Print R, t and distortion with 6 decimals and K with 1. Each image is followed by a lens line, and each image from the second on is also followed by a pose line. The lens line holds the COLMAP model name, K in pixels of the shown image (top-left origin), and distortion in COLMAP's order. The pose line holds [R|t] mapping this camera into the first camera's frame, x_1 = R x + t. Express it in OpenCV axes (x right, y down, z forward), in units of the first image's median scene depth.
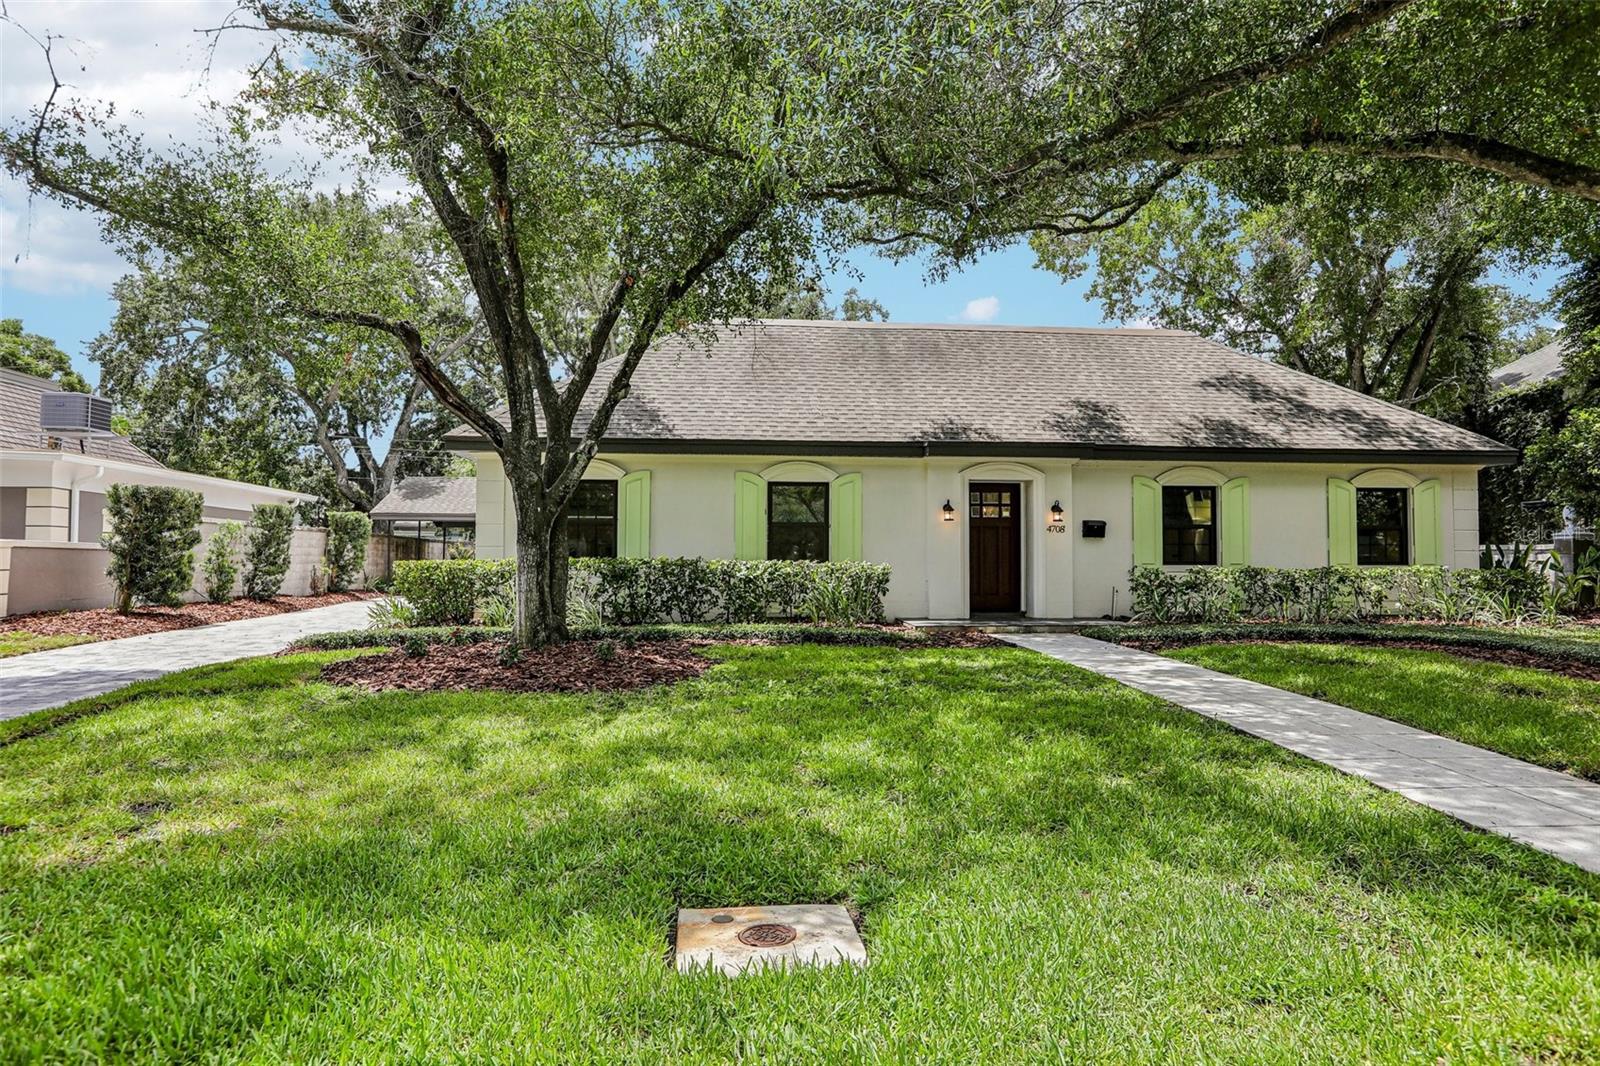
lens RADIAL K [[995.3, 0, 782.0], [0, 995.3, 501.9], [0, 0, 1]] dist [0.007462, 0.001770]
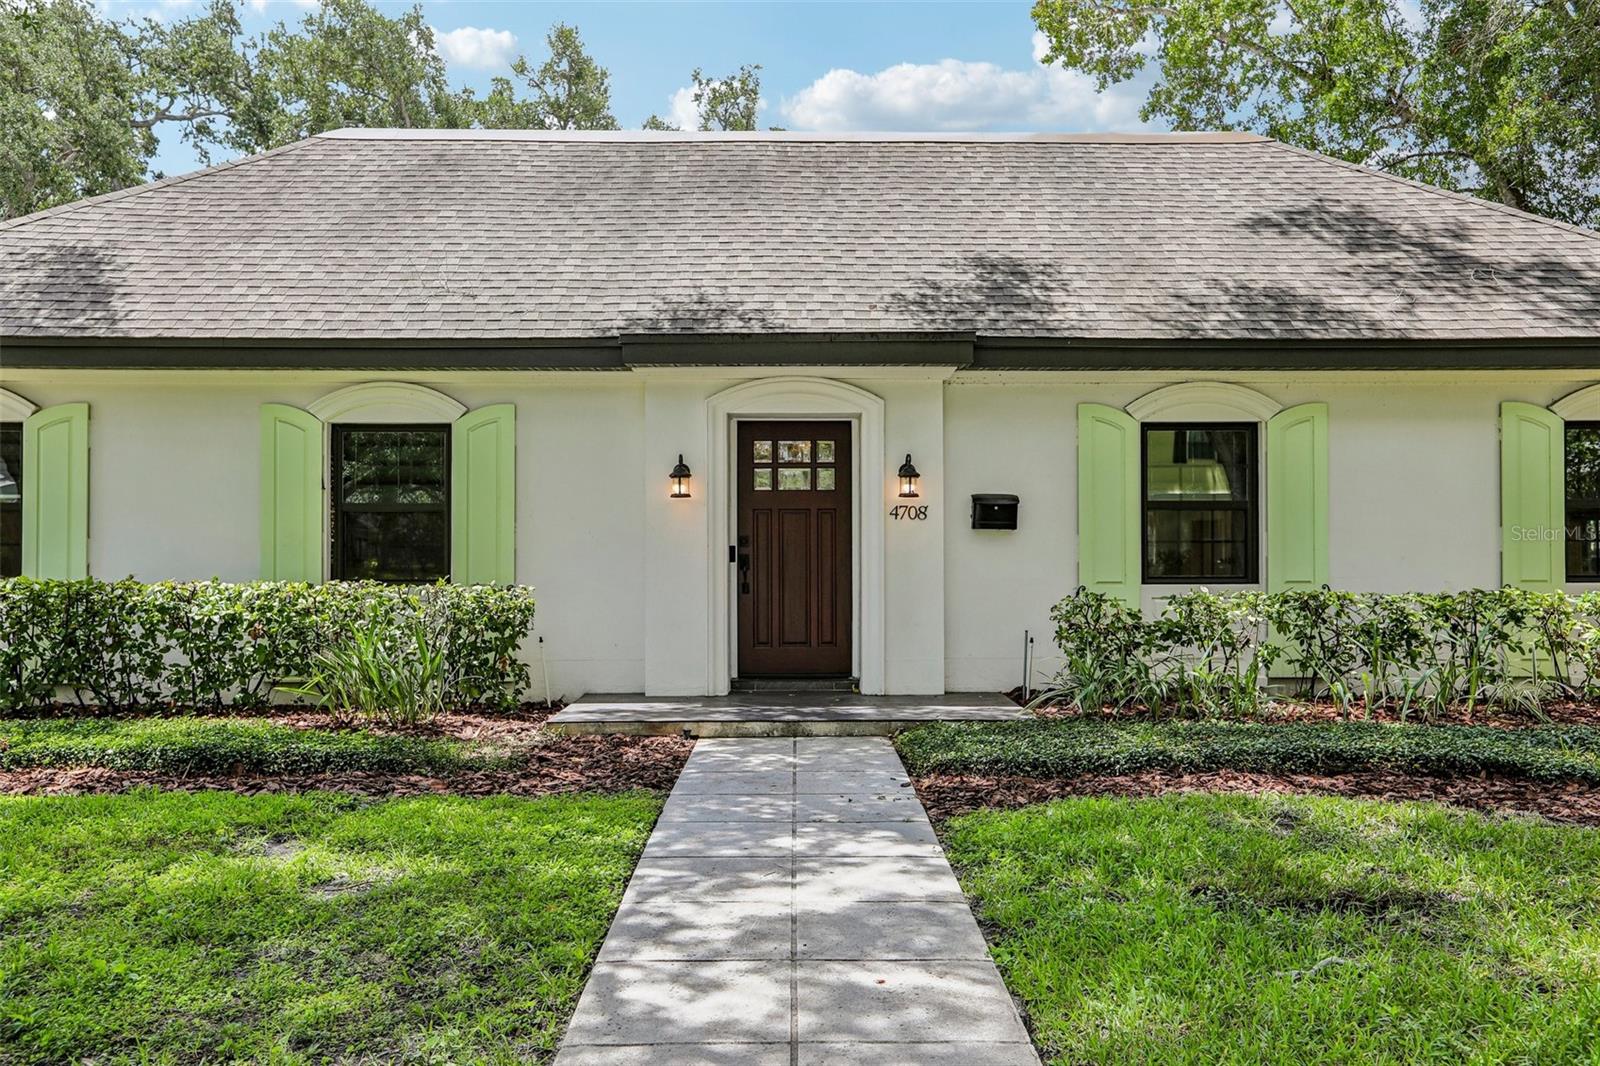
lens RADIAL K [[1354.2, 0, 787.3], [0, 1354.2, 471.7], [0, 0, 1]] dist [0.041926, 0.019518]
pose [[0.997486, -0.011449, -0.069934, 0.252608], [0.011169, 0.999928, -0.004391, 0.009243], [0.069980, 0.003599, 0.997542, 0.318816]]
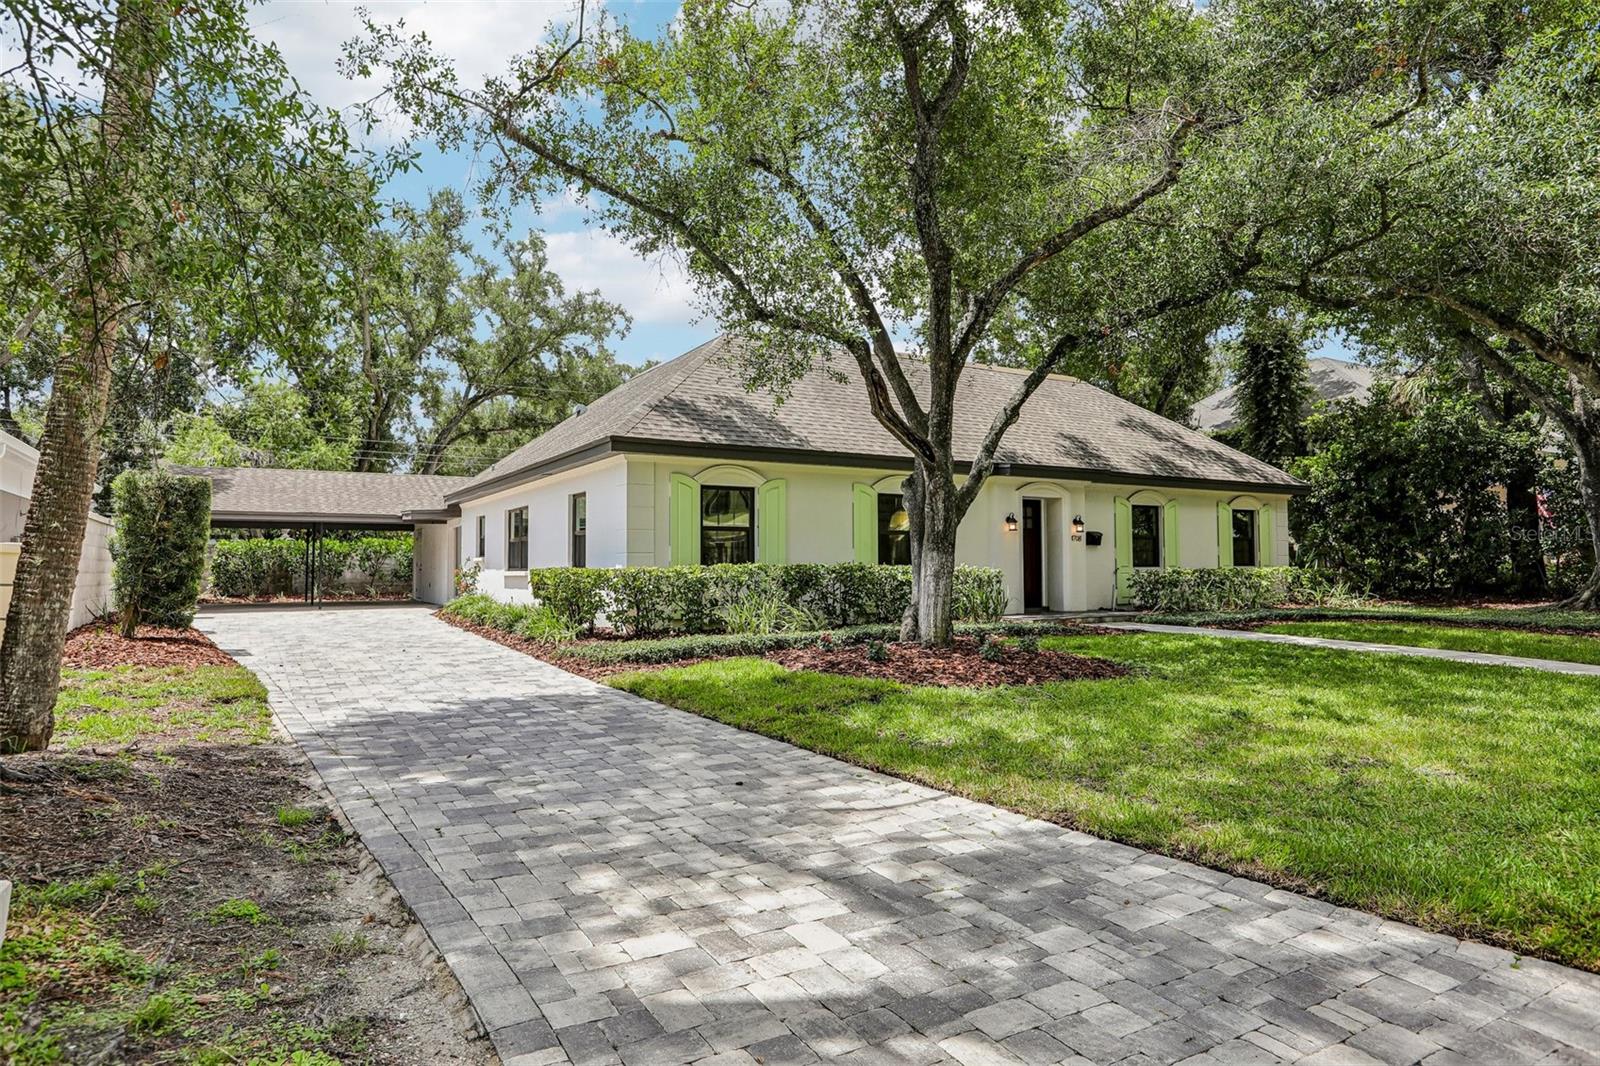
lens RADIAL K [[989.0, 0, 791.9], [0, 989.0, 527.7], [0, 0, 1]] dist [-0.004179, -0.000352]
pose [[0.898644, 0.012800, 0.438491, -0.555577], [-0.022851, 0.999583, 0.017652, 0.000502], [-0.438083, -0.025883, 0.898562, 0.052716]]
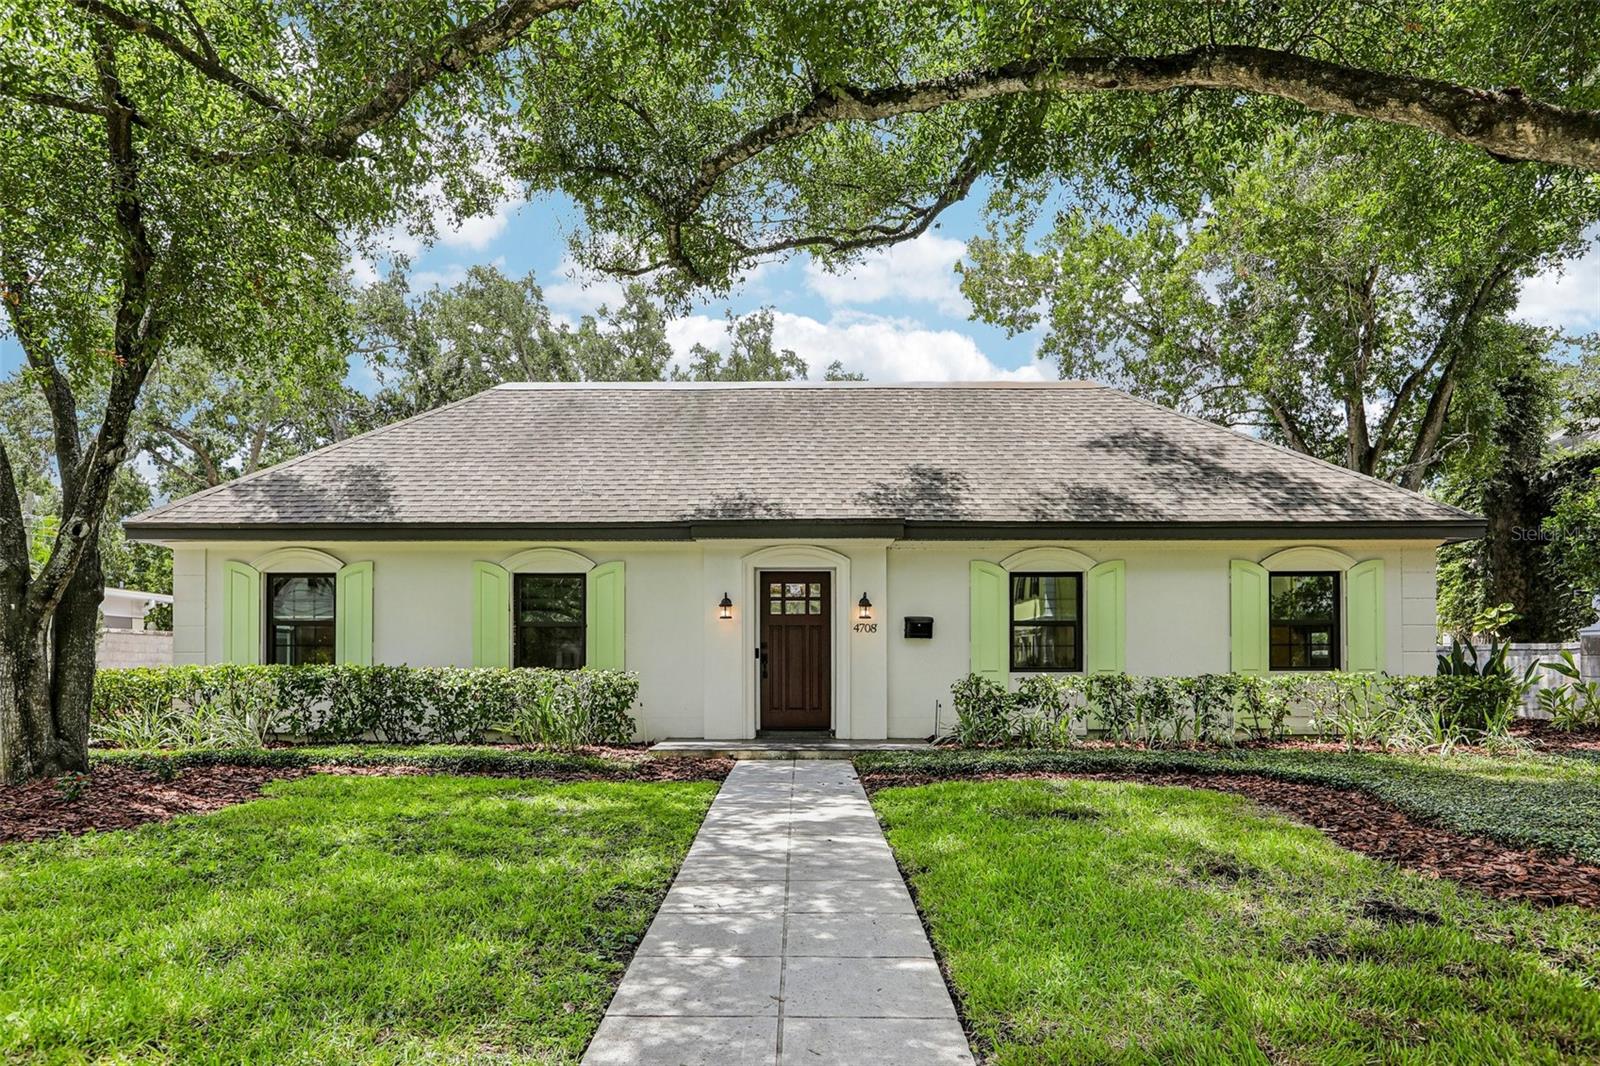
lens RADIAL K [[1038.5, 0, 755.6], [0, 1038.5, 630.1], [0, 0, 1]] dist [-0.008814, -0.004087]
pose [[0.994162, -0.007807, -0.107614, 0.266820], [0.010534, 0.999637, 0.024796, 0.007435], [0.107381, -0.025785, 0.993883, 0.157239]]
